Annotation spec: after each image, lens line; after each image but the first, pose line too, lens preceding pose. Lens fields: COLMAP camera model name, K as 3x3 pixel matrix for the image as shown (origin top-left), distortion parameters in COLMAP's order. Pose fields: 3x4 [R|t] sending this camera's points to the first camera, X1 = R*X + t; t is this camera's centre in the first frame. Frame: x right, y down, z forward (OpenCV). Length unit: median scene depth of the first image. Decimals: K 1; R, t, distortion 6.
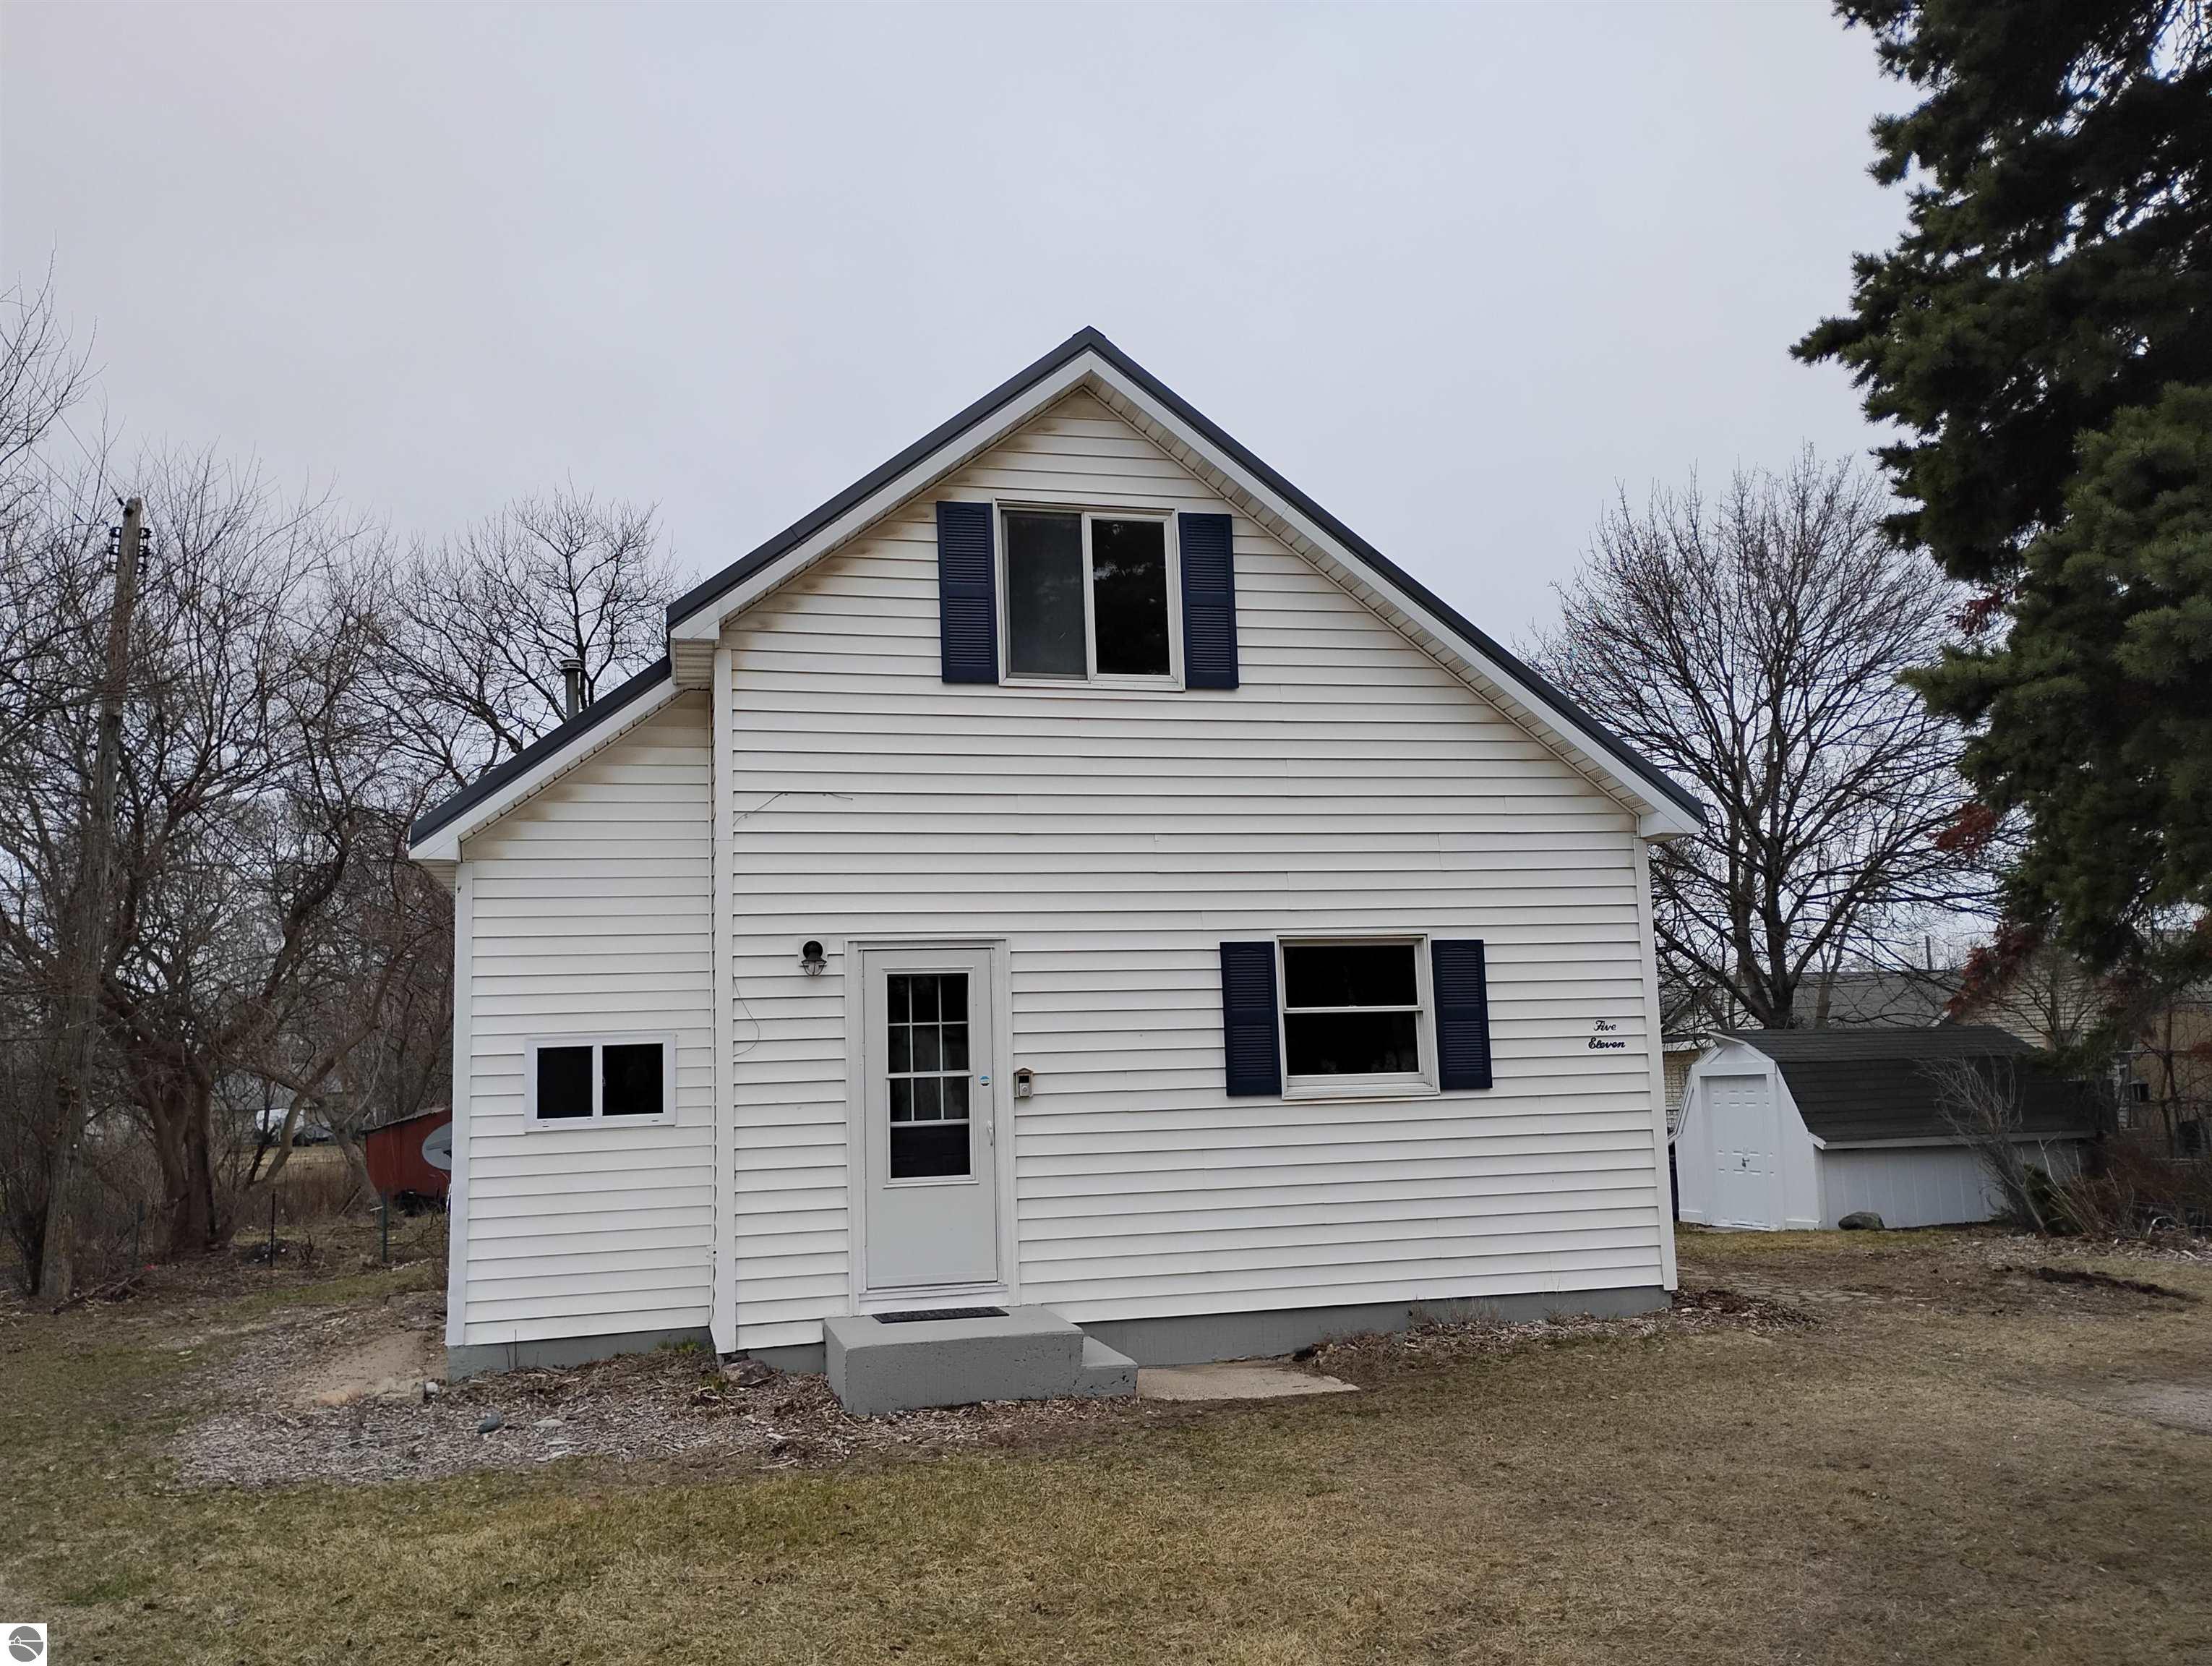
lens RADIAL K [[1830.8, 0, 1114.7], [0, 1830.8, 825.1], [0, 0, 1]] dist [0.066648, -0.074234]
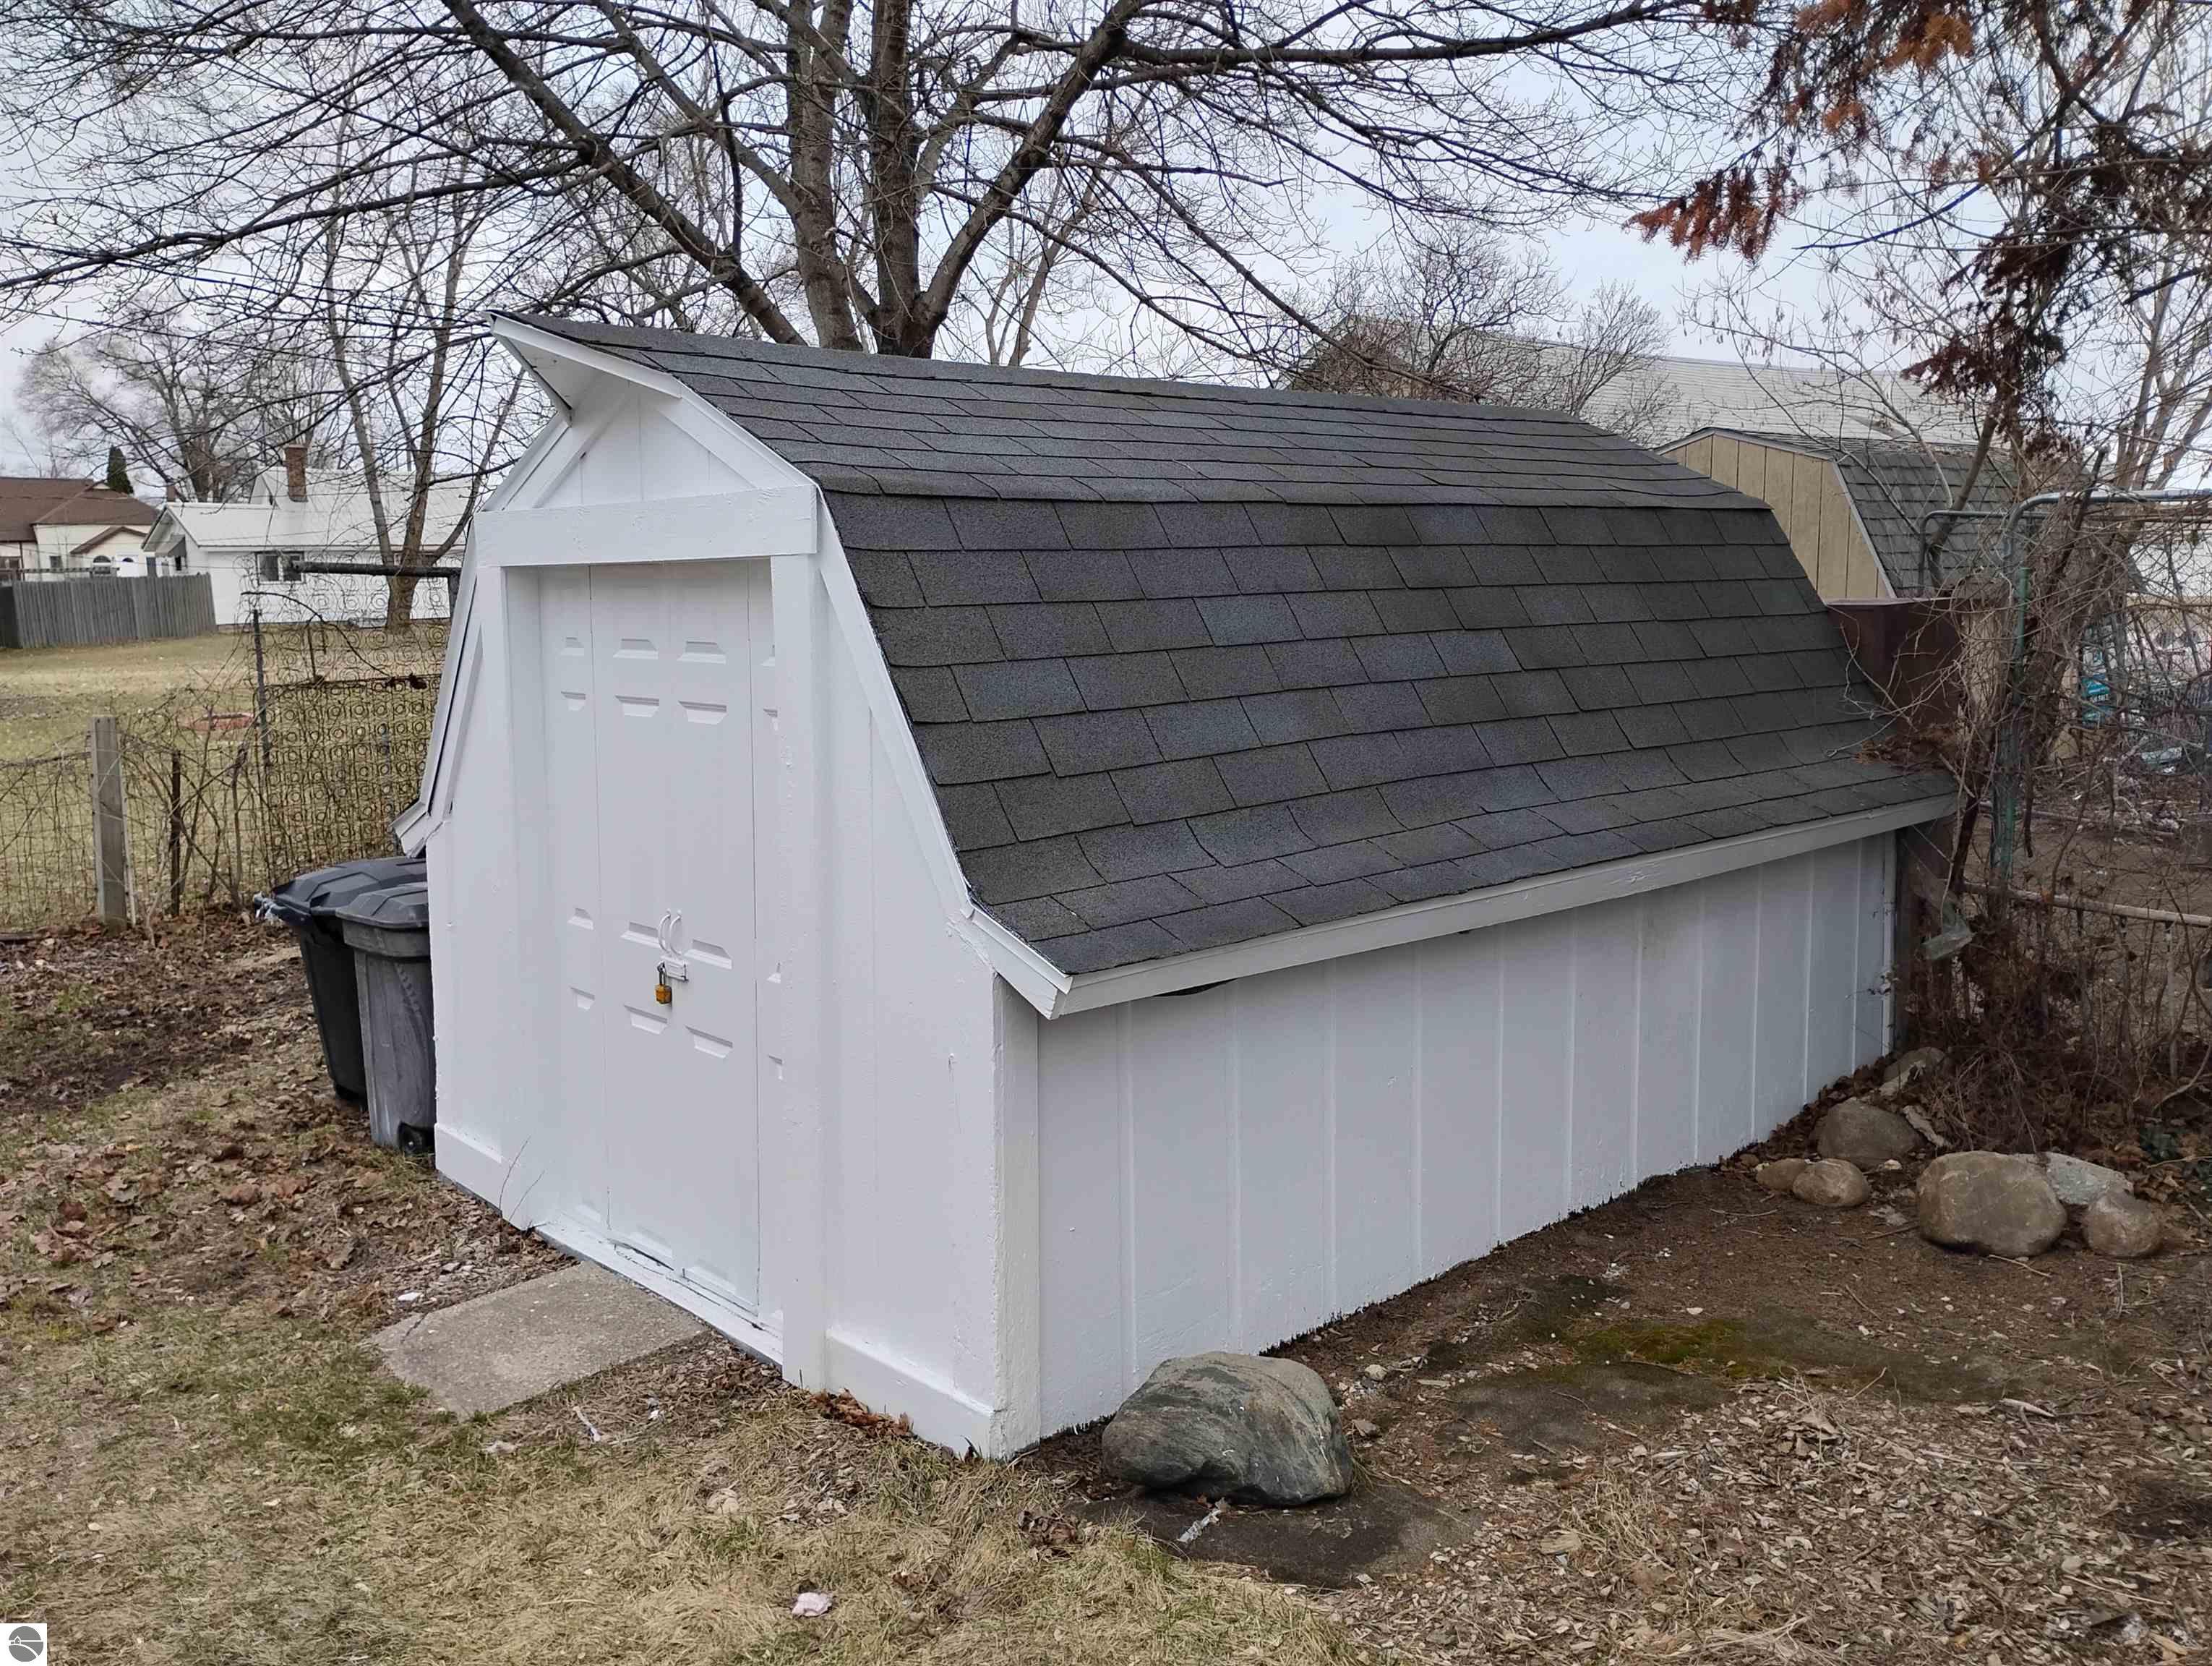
lens RADIAL K [[1830.8, 0, 1114.7], [0, 1830.8, 825.1], [0, 0, 1]] dist [0.066648, -0.074234]
pose [[0.899983, -0.036889, 0.434361, 0.298426], [-0.080346, 0.965305, 0.248456, 0.110476], [-0.428456, -0.258506, 0.865795, 0.807273]]
